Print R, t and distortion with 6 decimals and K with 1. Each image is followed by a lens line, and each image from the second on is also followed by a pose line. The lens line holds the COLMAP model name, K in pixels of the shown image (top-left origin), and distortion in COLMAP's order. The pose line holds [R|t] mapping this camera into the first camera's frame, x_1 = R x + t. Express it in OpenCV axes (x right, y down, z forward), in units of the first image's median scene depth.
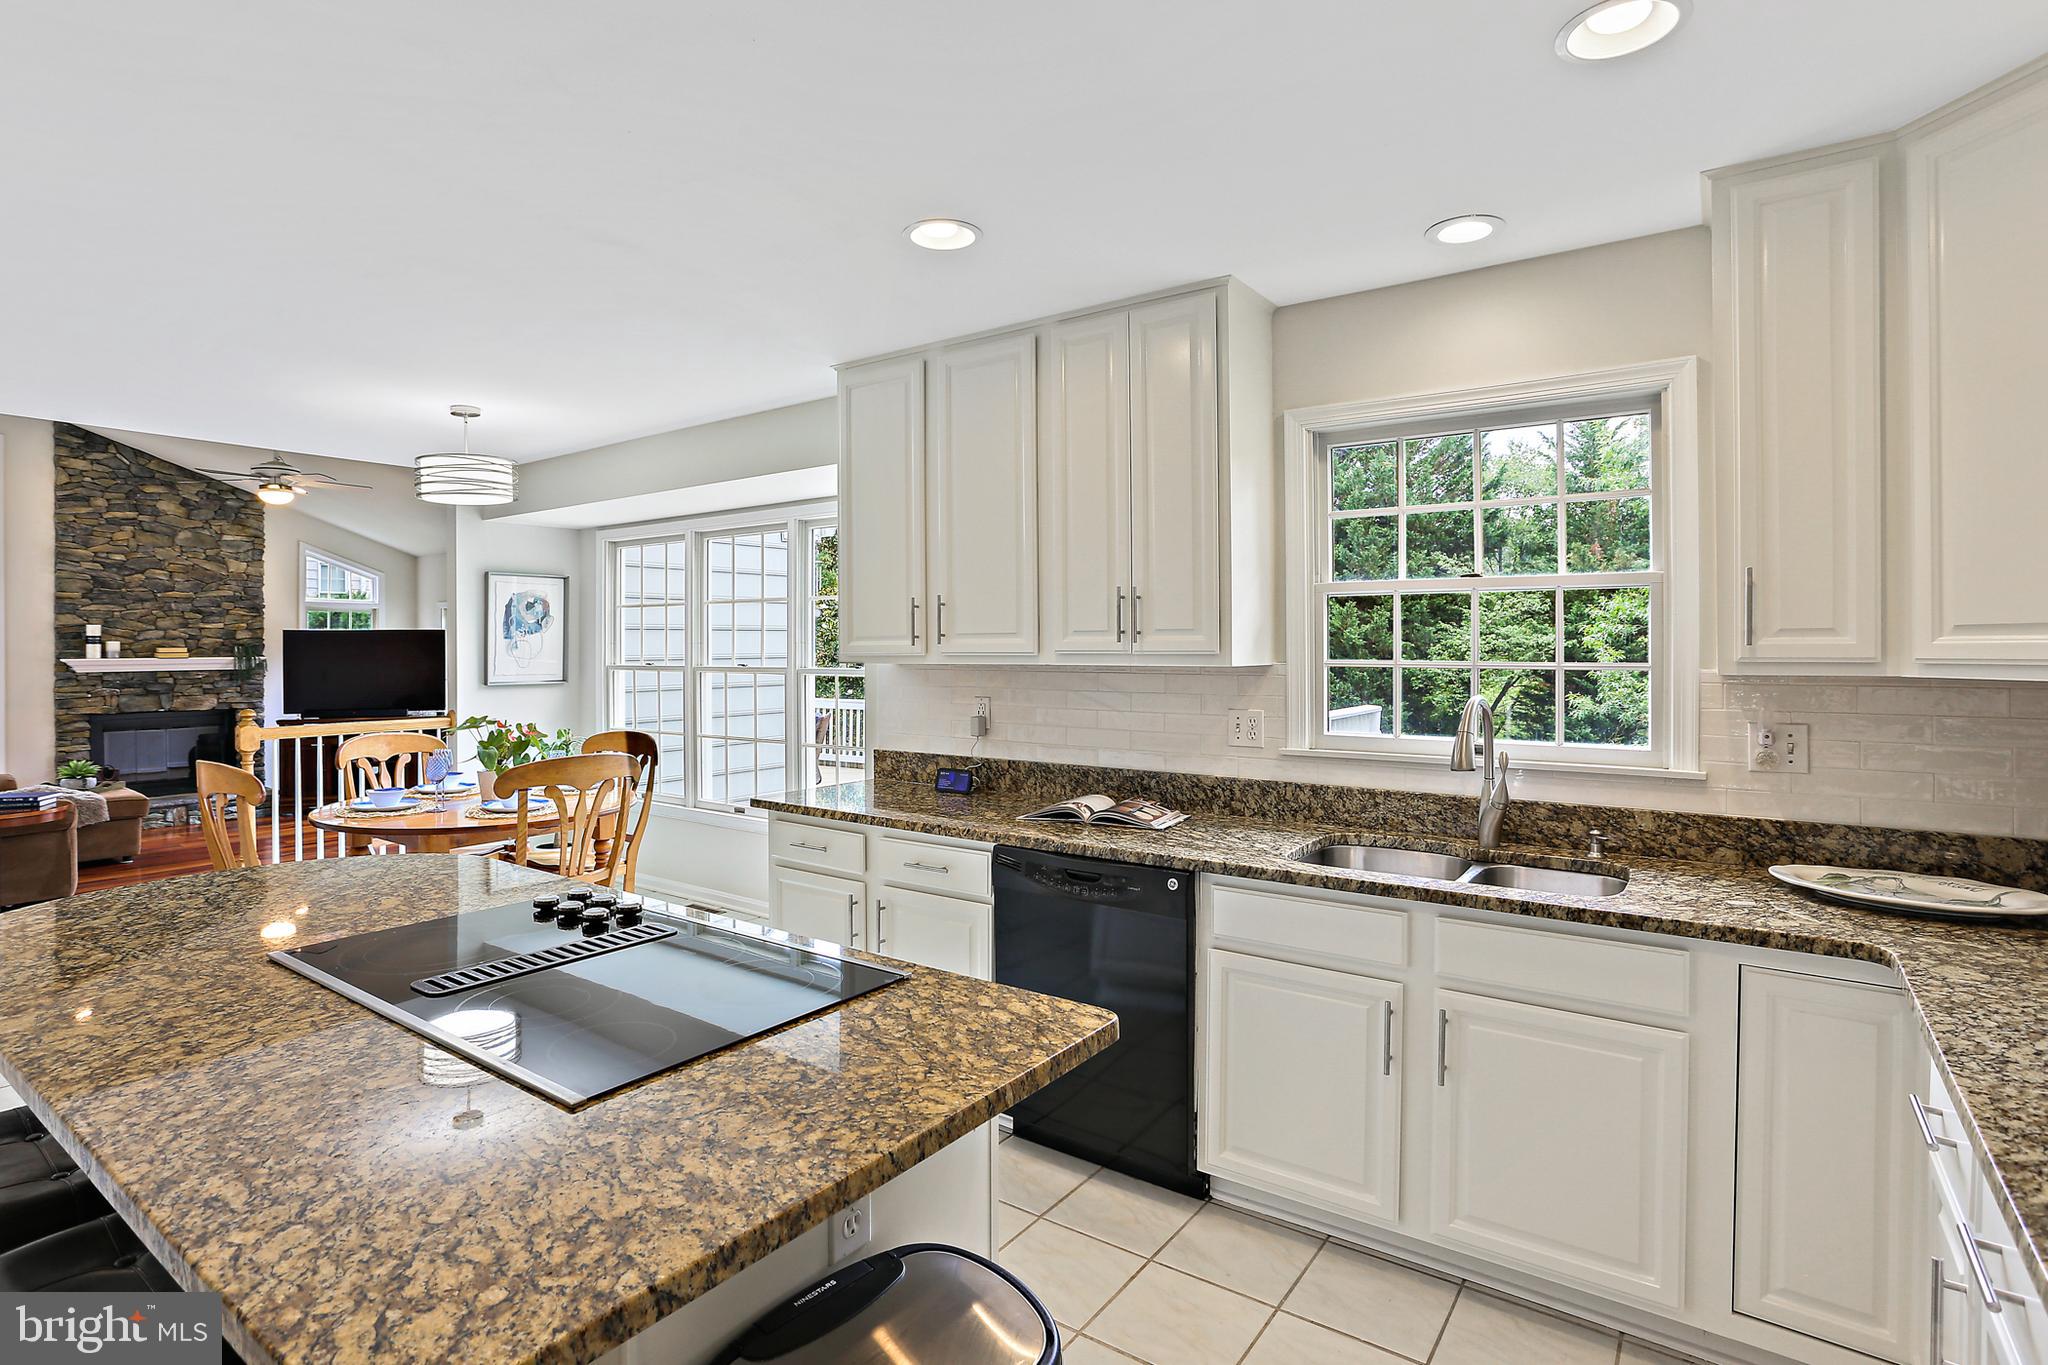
lens RADIAL K [[1016.7, 0, 1008.0], [0, 1016.7, 649.2], [0, 0, 1]] dist [-0.028110, 0.007456]
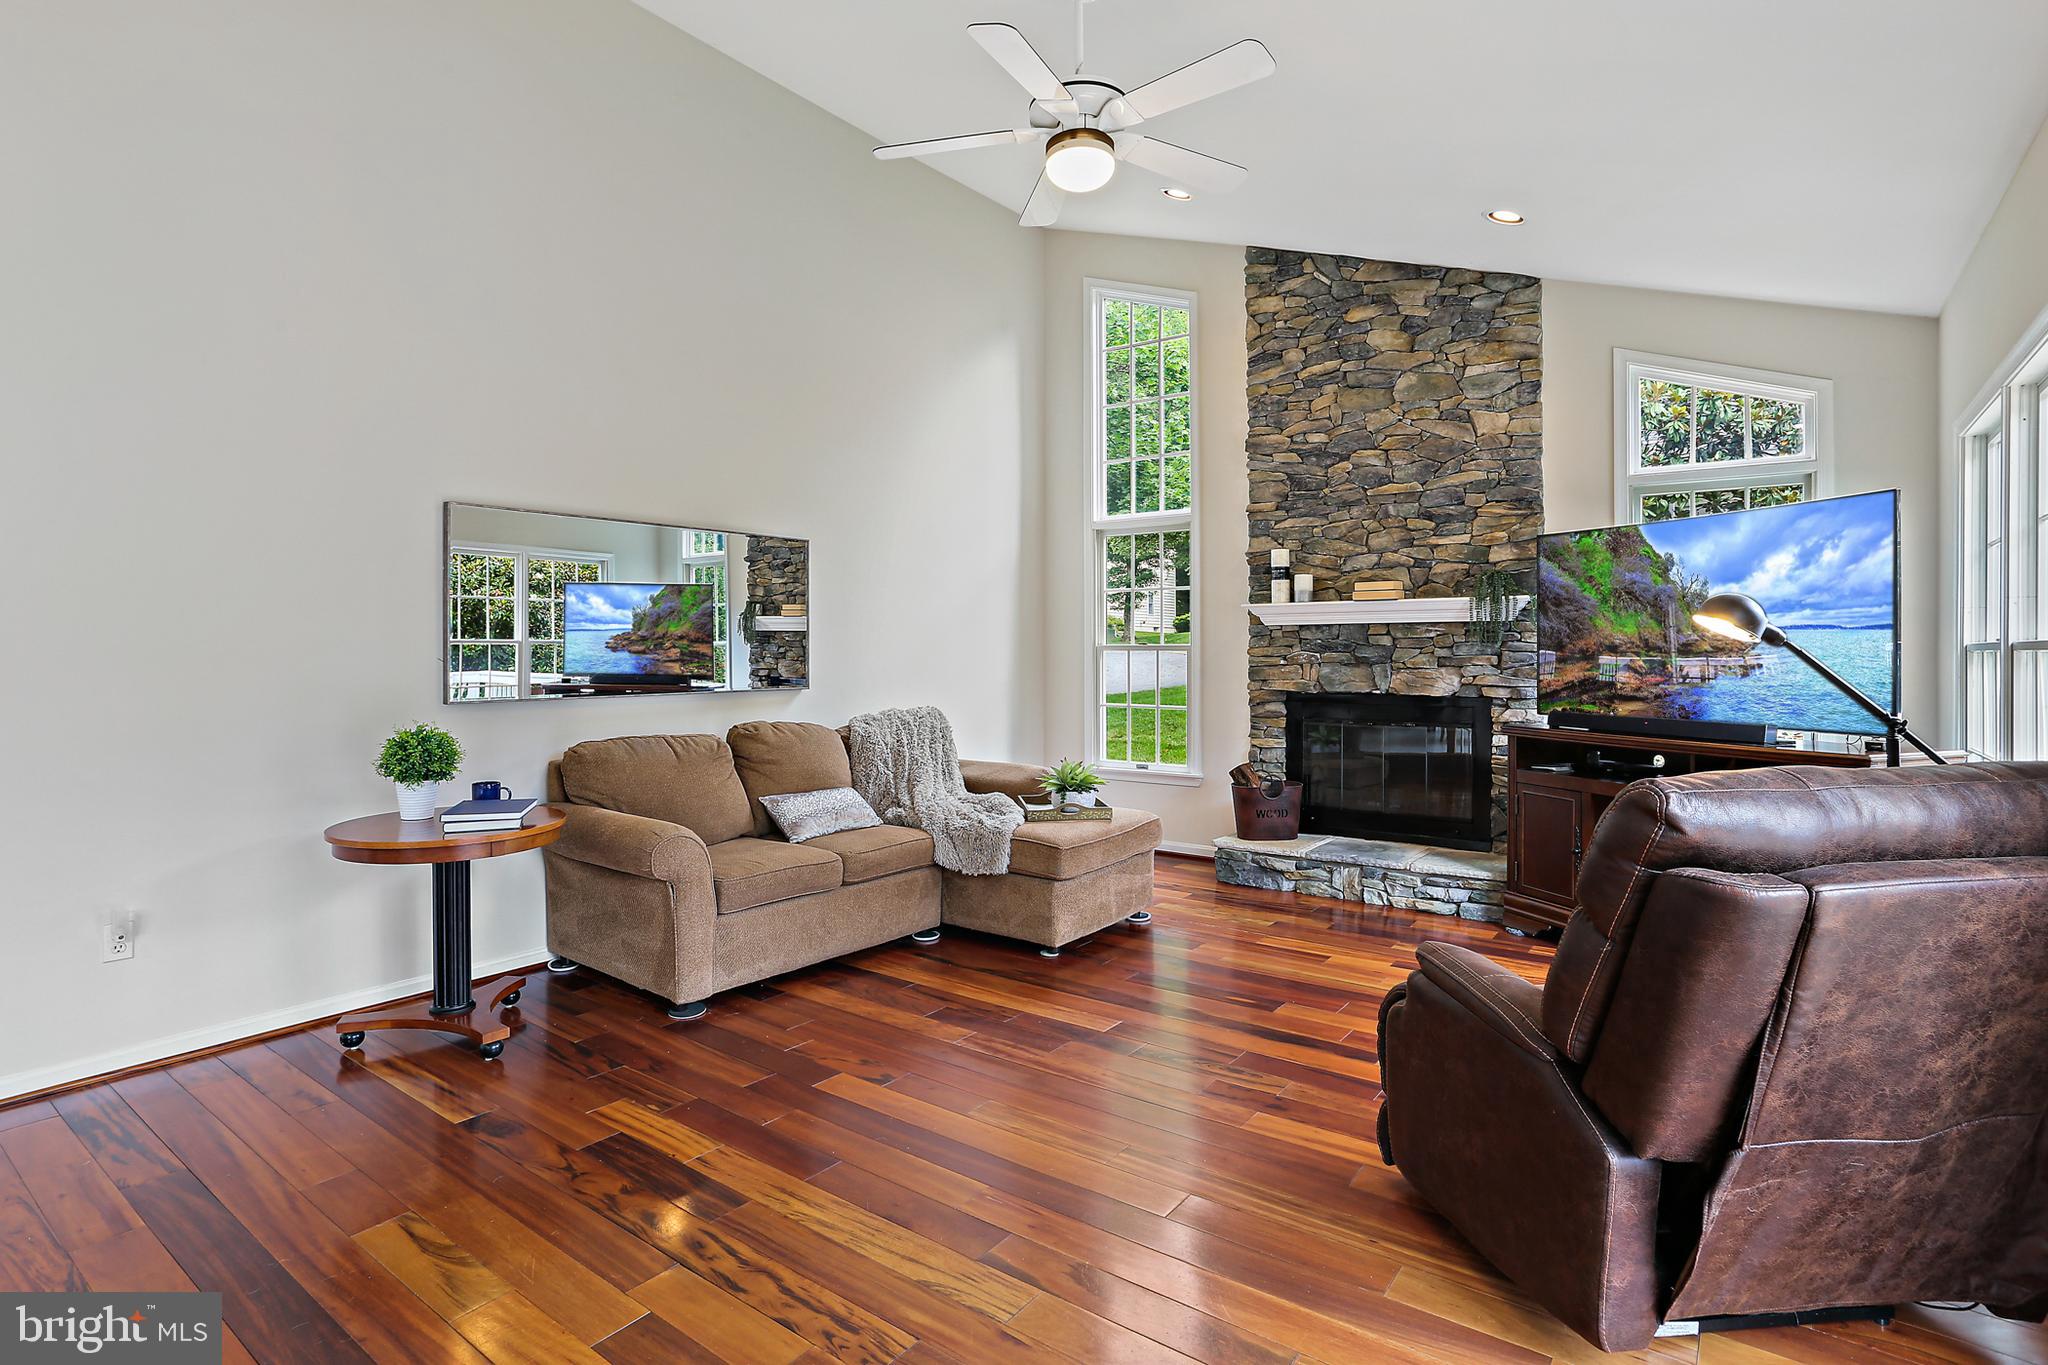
lens RADIAL K [[1006.7, 0, 1036.7], [0, 1006.7, 645.1], [0, 0, 1]] dist [-0.039716, 0.021560]
pose [[0.008933, -0.003354, -0.999954, -0.281577], [-0.004581, 0.999984, -0.003395, 0.038522], [0.999950, 0.004611, 0.008918, 0.836074]]
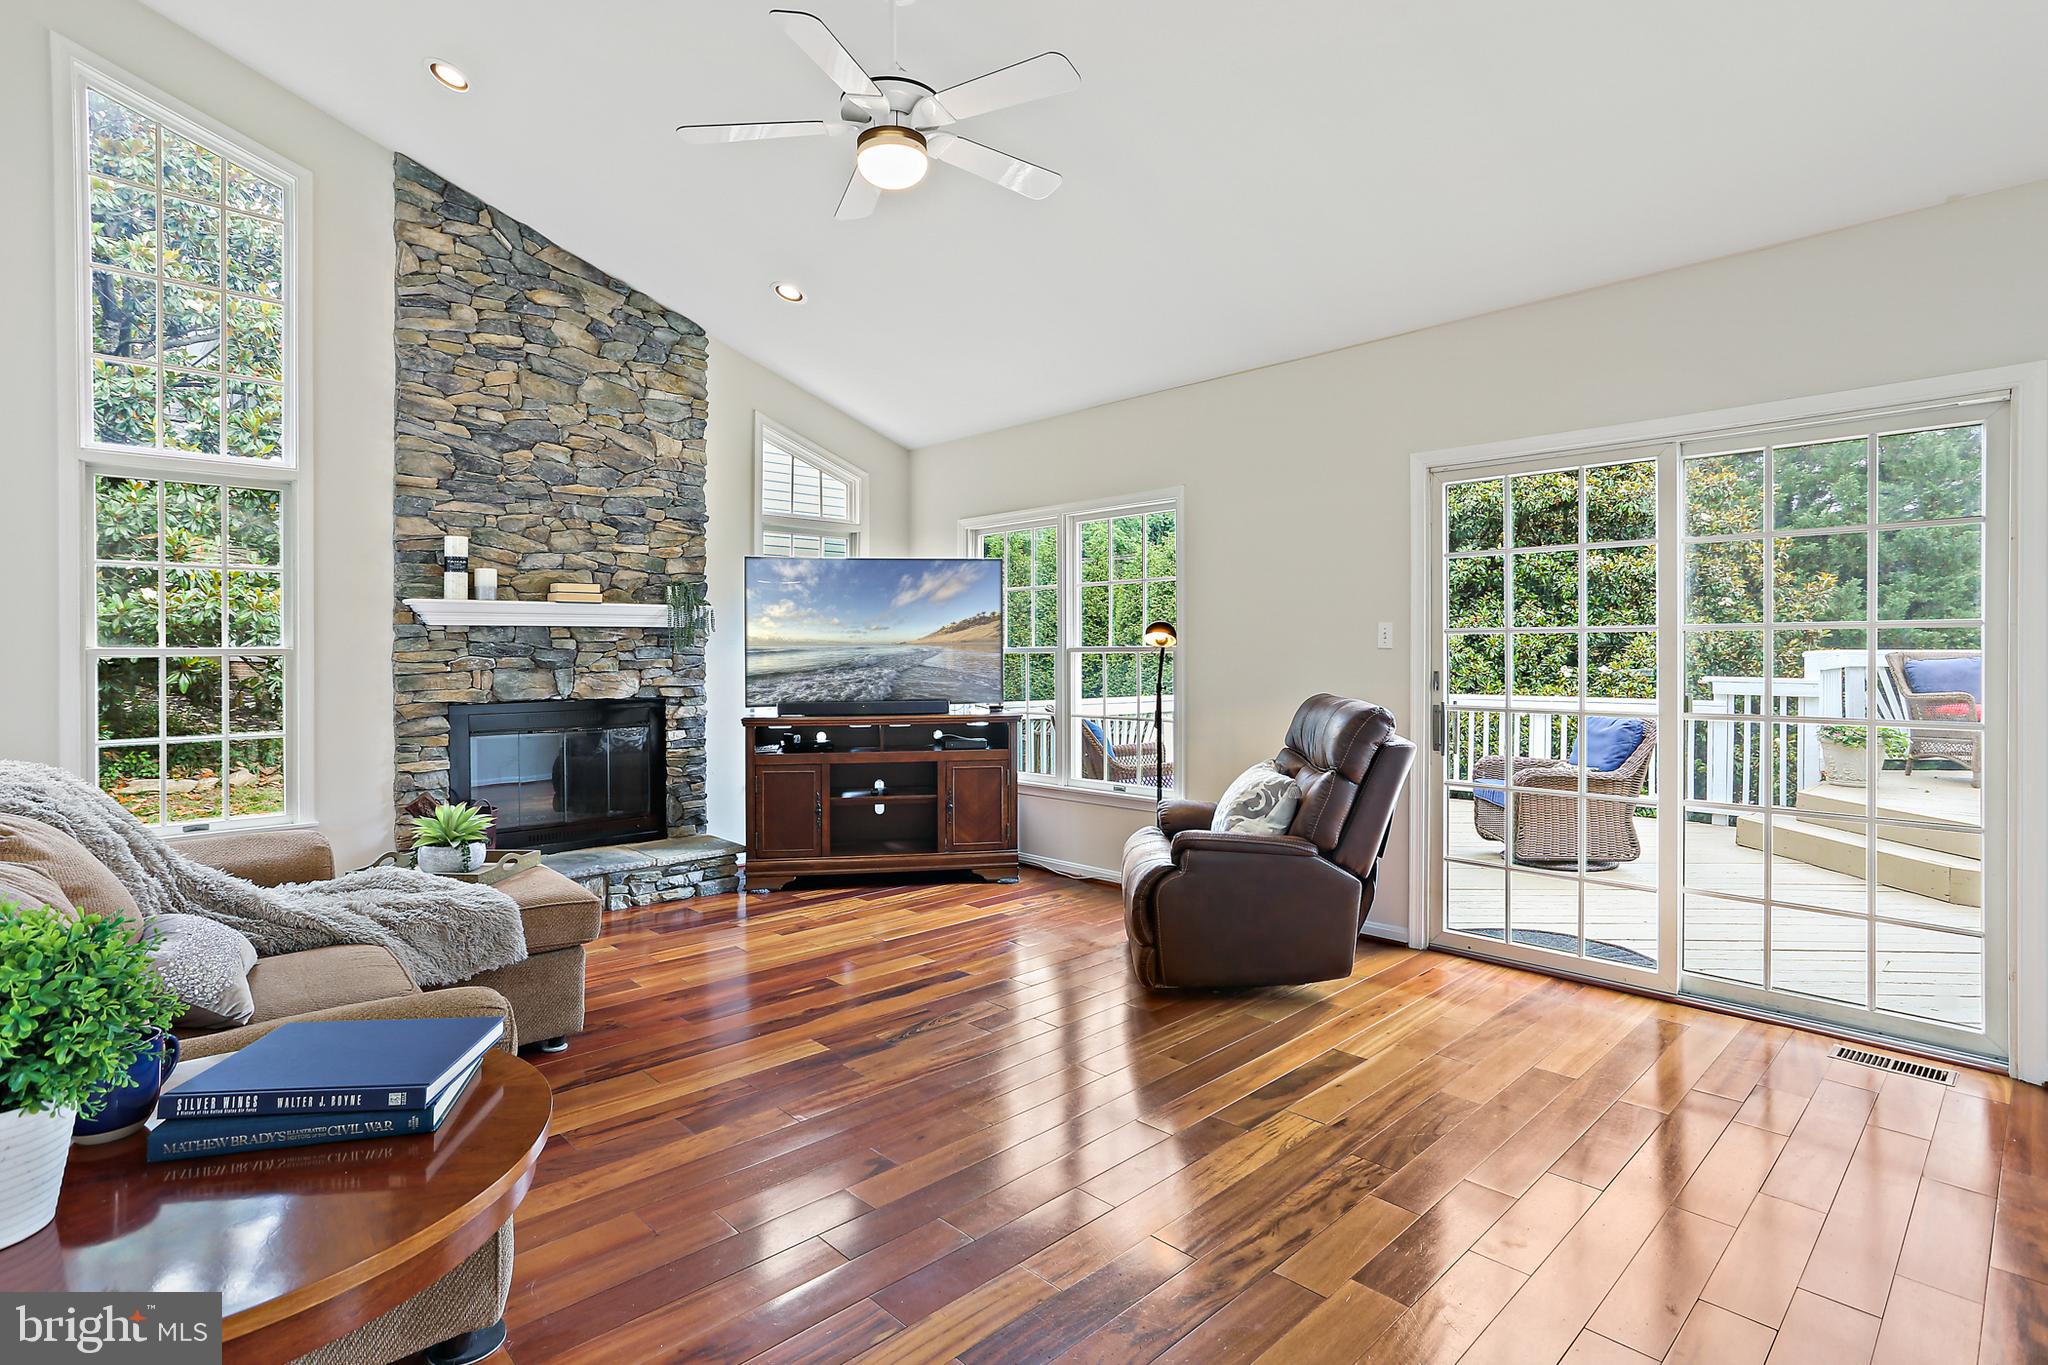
lens RADIAL K [[1006.7, 0, 998.8], [0, 1006.7, 653.9], [0, 0, 1]] dist [-0.039716, 0.021560]
pose [[0.981179, 0.000382, -0.193100, -0.522753], [-0.000683, 0.999999, -0.001492, 0.039077], [0.193100, 0.001596, 0.981178, 0.526876]]
